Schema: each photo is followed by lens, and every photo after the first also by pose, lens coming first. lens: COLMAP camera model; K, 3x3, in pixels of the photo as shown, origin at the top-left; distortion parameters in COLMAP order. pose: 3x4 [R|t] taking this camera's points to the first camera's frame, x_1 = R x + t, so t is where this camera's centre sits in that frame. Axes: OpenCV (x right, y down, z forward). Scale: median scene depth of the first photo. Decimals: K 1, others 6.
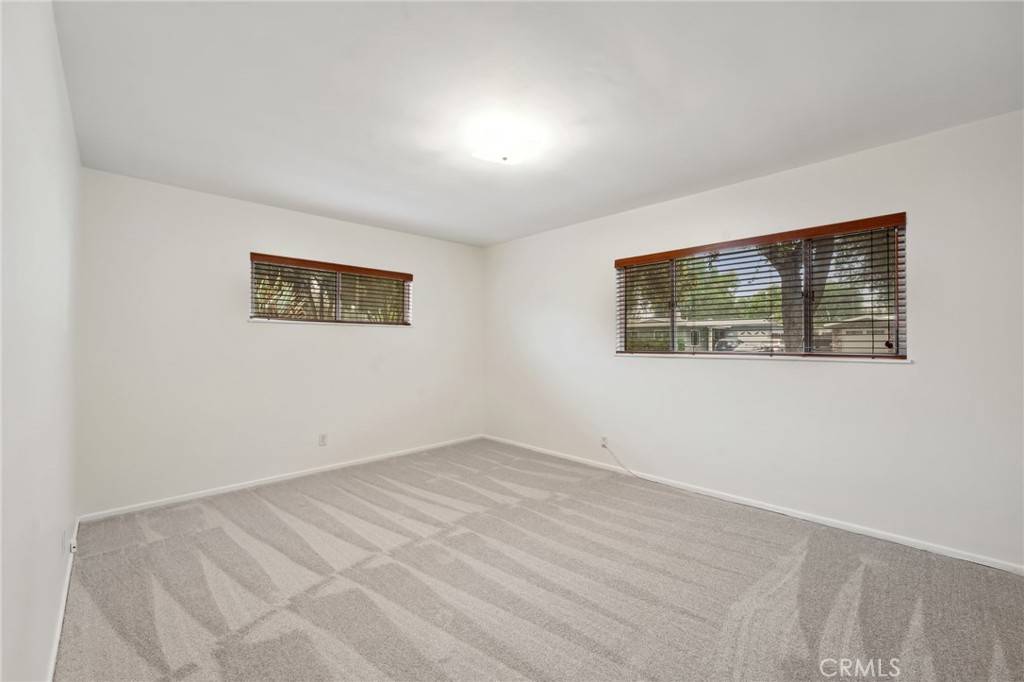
lens RADIAL K [[407.1, 0, 504.3], [0, 407.1, 344.8], [0, 0, 1]] dist [0.000678, -0.000254]
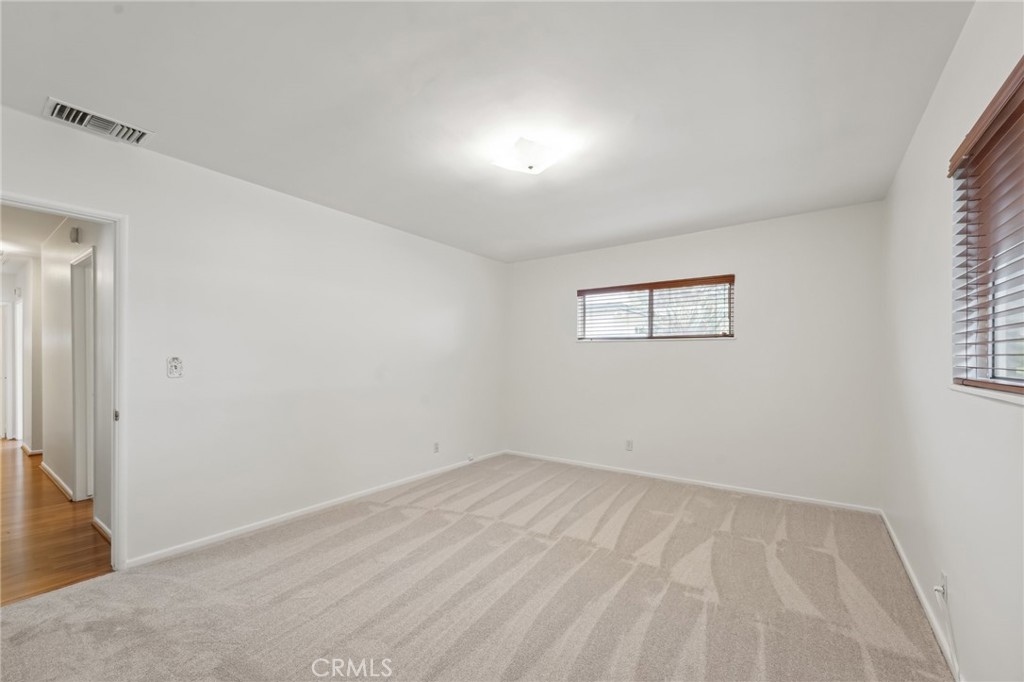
lens RADIAL K [[414.8, 0, 517.4], [0, 414.8, 358.1], [0, 0, 1]] dist [-0.001542, -0.000354]
pose [[0.195518, 0.003187, -0.980695, 0.849752], [-0.000817, 0.999995, 0.003087, -0.010899], [0.980700, 0.000198, 0.195520, 0.672673]]
